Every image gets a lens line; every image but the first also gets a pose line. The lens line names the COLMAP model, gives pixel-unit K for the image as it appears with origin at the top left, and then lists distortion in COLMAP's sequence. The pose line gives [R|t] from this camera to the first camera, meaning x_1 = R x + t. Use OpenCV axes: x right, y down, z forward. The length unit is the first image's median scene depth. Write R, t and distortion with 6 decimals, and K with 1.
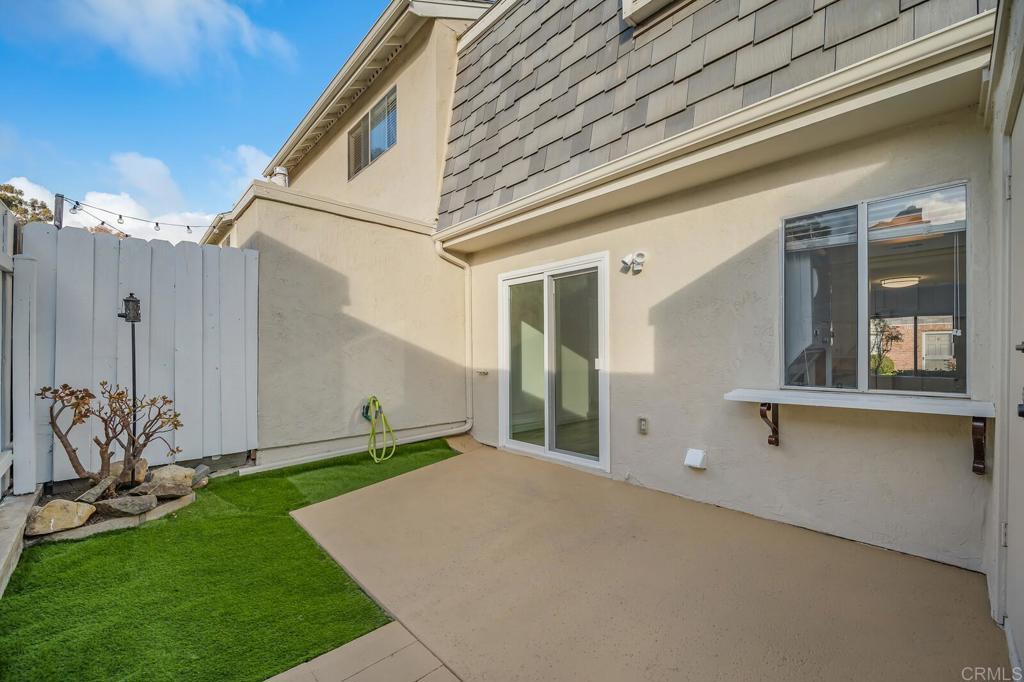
lens RADIAL K [[414.5, 0, 512.9], [0, 414.5, 354.1], [0, 0, 1]] dist [-0.000821, -0.000236]
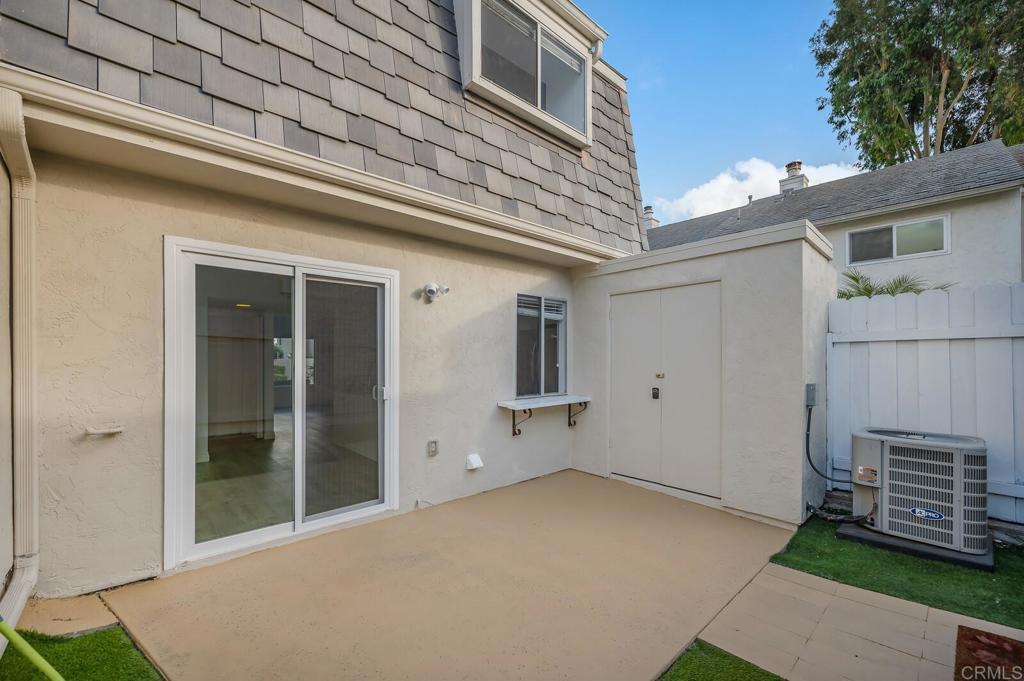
lens RADIAL K [[414.5, 0, 512.9], [0, 414.5, 353.6], [0, 0, 1]] dist [-0.000821, -0.000236]
pose [[0.019493, 0.012607, 0.999731, -0.737371], [-0.001764, 0.999919, -0.012575, -0.055142], [-0.999808, -0.001519, 0.019514, 0.766694]]
